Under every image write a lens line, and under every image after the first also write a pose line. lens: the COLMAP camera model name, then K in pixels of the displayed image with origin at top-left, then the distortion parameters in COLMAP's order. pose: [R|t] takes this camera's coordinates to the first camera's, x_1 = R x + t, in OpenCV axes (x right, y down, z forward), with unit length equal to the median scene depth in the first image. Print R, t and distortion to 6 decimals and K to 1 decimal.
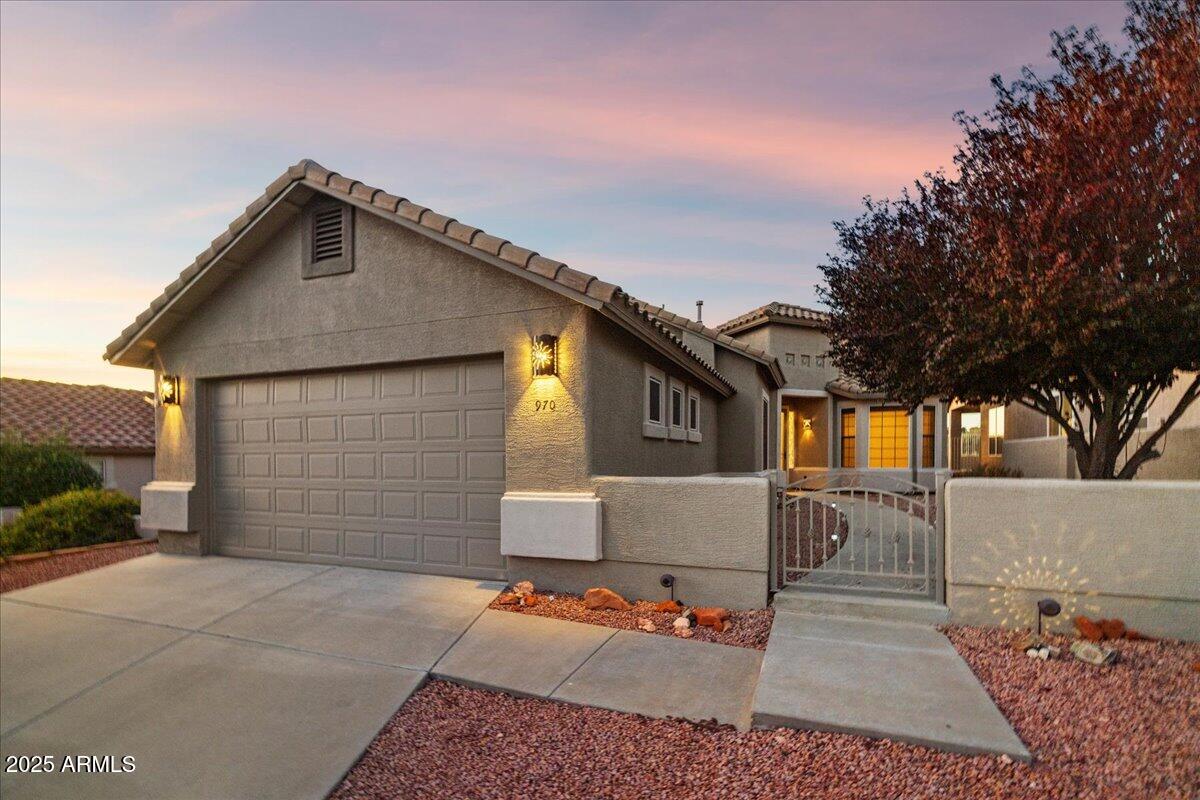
lens RADIAL K [[538.8, 0, 607.4], [0, 538.8, 467.9], [0, 0, 1]] dist [-0.018138, 0.000089]
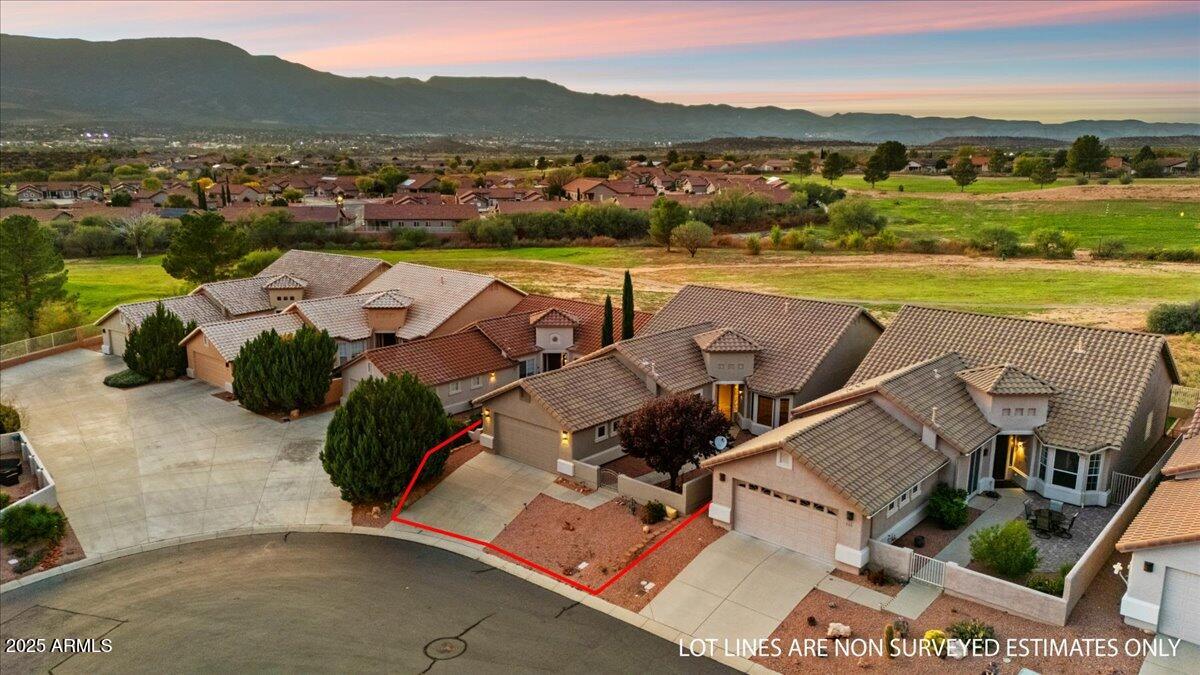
lens RADIAL K [[874.7, 0, 600.0], [0, 874.7, 337.5], [0, 0, 1]] dist [0.023995, -0.005912]
pose [[0.936808, 0.084051, -0.339598, 3.017776], [-0.014779, 0.979352, 0.201622, -2.878466], [0.349532, -0.183862, 0.918707, -6.513553]]
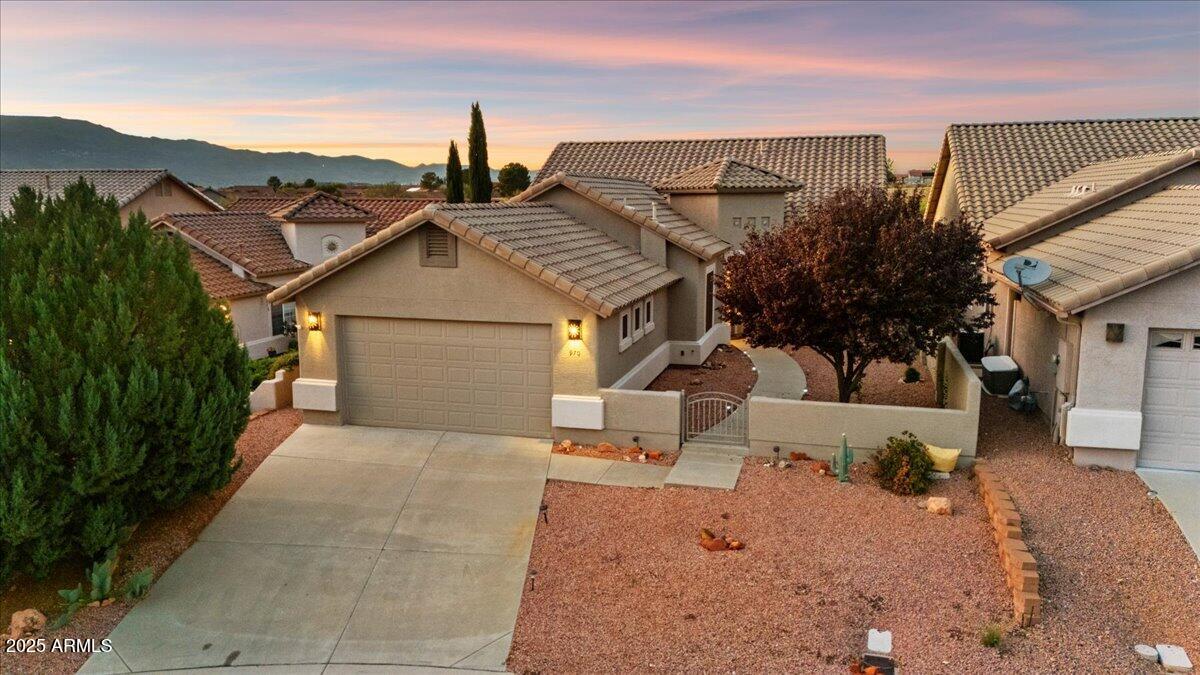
lens RADIAL K [[874.7, 0, 600.0], [0, 874.7, 337.5], [0, 0, 1]] dist [0.023995, -0.005912]
pose [[0.994850, -0.012131, 0.100629, -0.362889], [-0.002068, 0.990176, 0.139815, -0.655729], [-0.101336, -0.139303, 0.985051, -2.295147]]
